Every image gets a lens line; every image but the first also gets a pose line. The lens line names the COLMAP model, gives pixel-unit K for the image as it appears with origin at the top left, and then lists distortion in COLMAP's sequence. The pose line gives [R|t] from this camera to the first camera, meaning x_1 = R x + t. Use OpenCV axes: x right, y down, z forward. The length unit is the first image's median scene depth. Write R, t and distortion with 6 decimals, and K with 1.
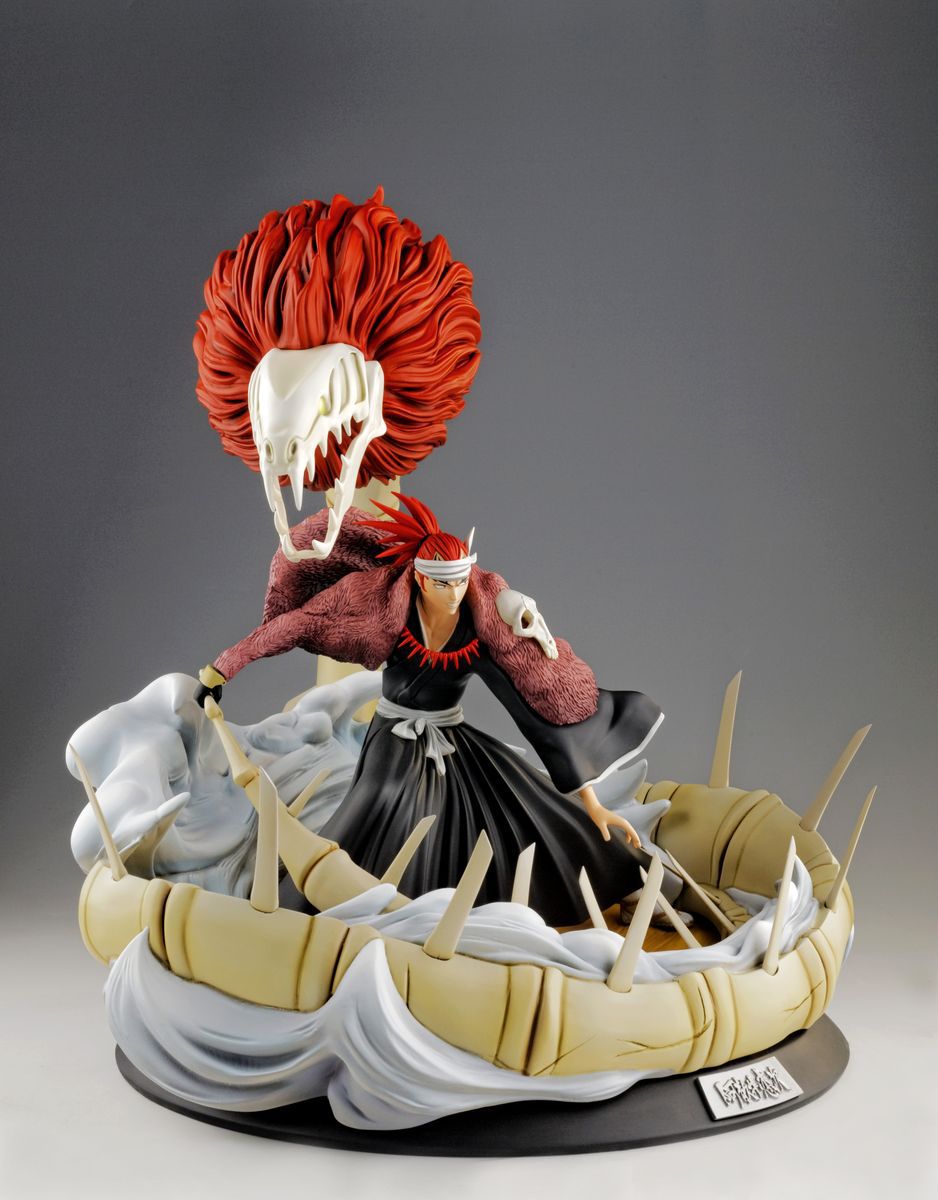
lens RADIAL K [[2791.8, 0, 464.8], [0, 2791.8, 590.0], [0, 0, 1]] dist [-0.124122, 0.000000]
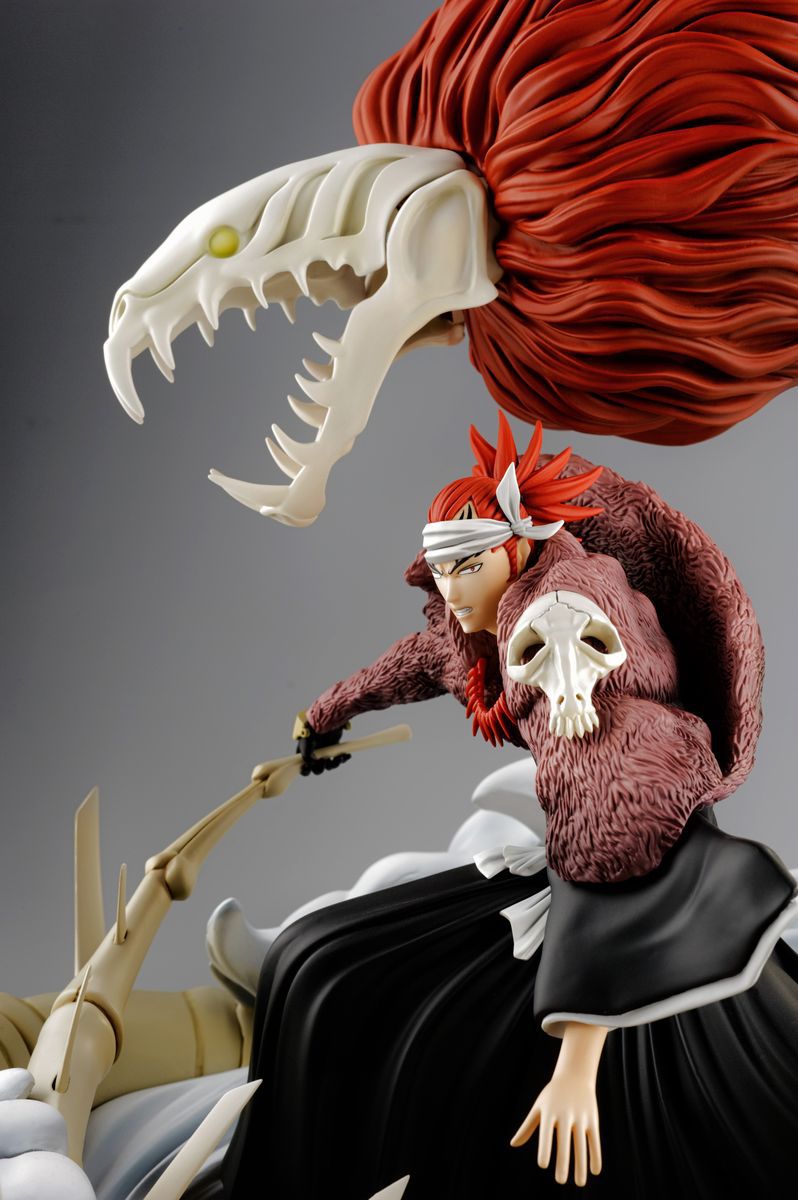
lens RADIAL K [[2262.7, 0, 425.0], [0, 2262.7, 587.4], [0, 0, 1]] dist [-0.013861, 0.000000]
pose [[0.289955, -0.000076, -0.957040, 0.389821], [-0.122869, 0.991722, -0.037305, 0.016919], [0.949120, 0.128407, 0.287546, 0.869633]]
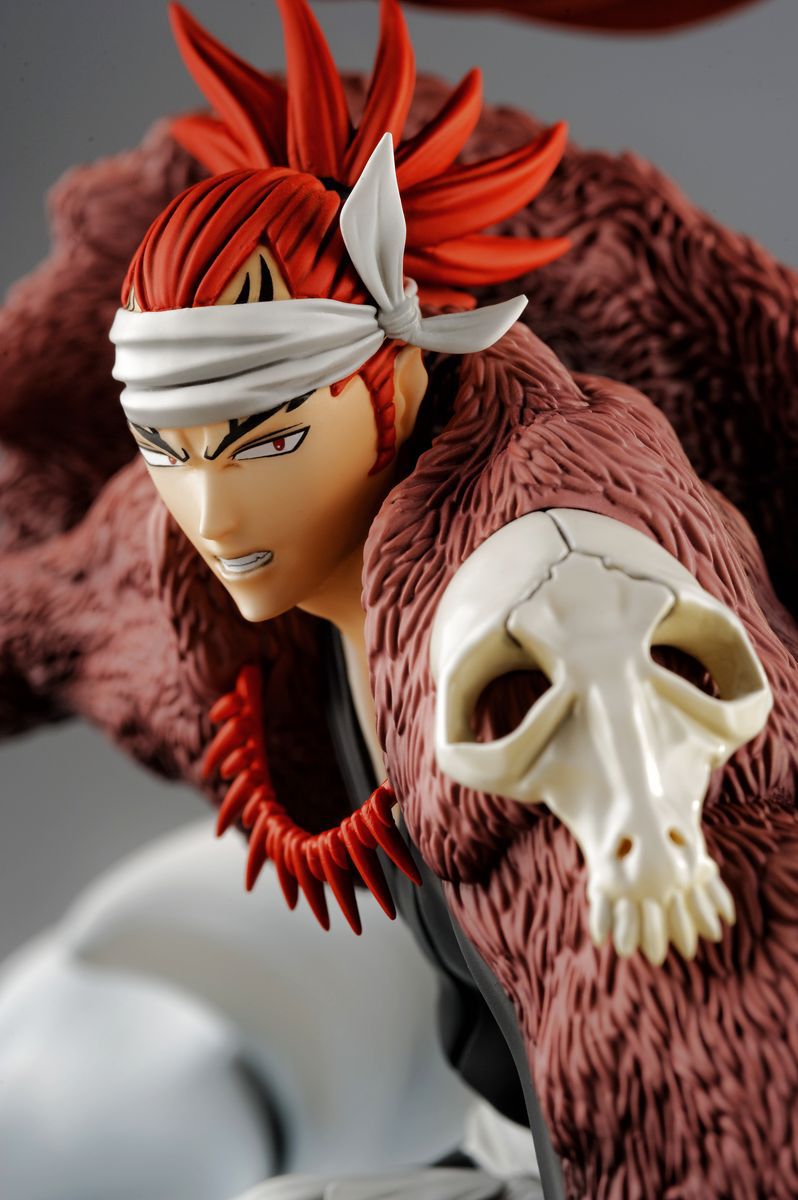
lens RADIAL K [[4304.3, 0, 384.2], [0, 4304.3, 635.0], [0, 0, 1]] dist [0.318575, 0.000000]
pose [[0.496835, 0.087394, -0.863433, 0.239378], [-0.092093, 0.994608, 0.047679, -0.004335], [0.862945, 0.055828, 0.502205, 0.865041]]
